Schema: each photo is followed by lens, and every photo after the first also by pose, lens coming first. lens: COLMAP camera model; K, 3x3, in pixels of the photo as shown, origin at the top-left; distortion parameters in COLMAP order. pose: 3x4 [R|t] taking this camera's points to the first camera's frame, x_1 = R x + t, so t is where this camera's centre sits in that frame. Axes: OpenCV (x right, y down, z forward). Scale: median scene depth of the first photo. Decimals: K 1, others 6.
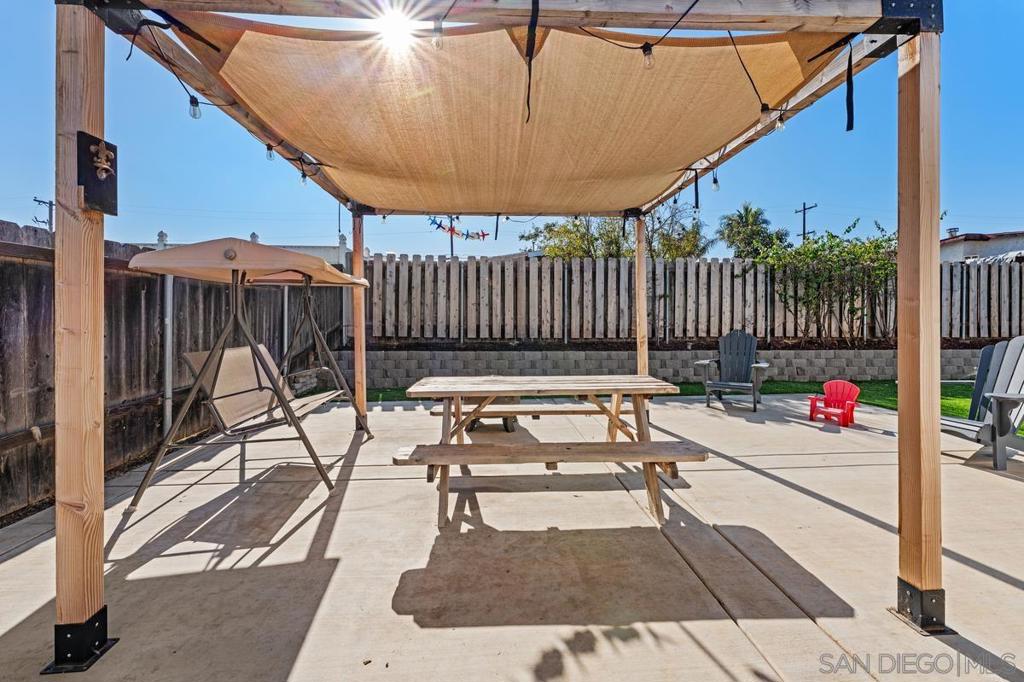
lens RADIAL K [[420.8, 0, 539.4], [0, 420.8, 316.8], [0, 0, 1]] dist [0.001632, 0.000211]
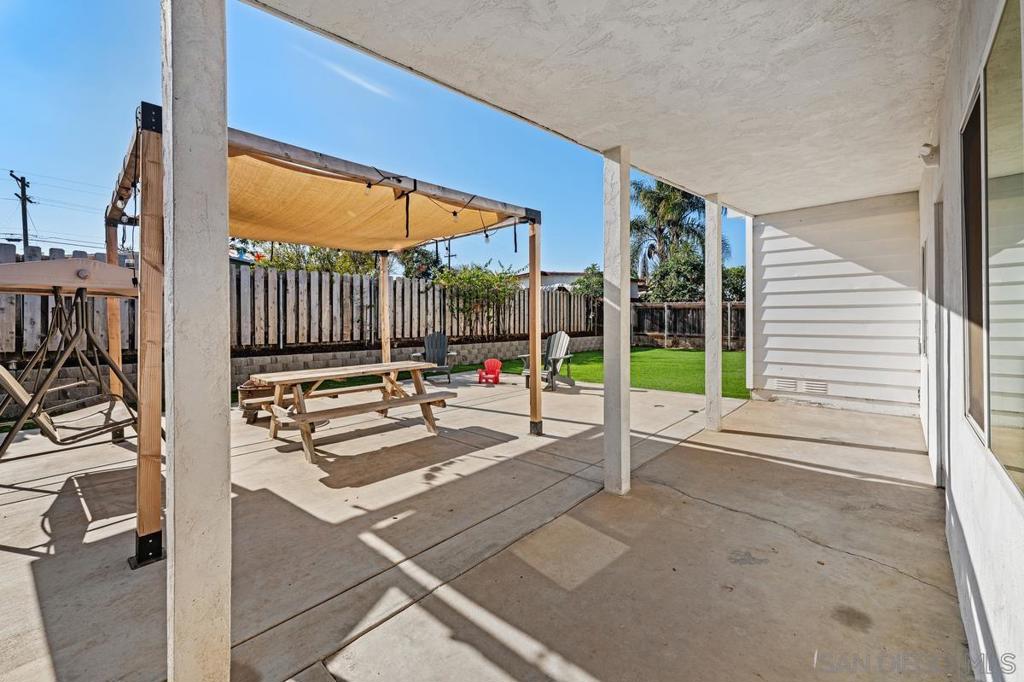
lens RADIAL K [[420.8, 0, 539.4], [0, 420.8, 316.8], [0, 0, 1]] dist [0.001632, 0.000211]
pose [[0.695220, 0.000912, 0.718796, -0.250050], [0.003957, 0.999979, -0.005096, -0.009433], [-0.718786, 0.006387, 0.695202, -0.220315]]
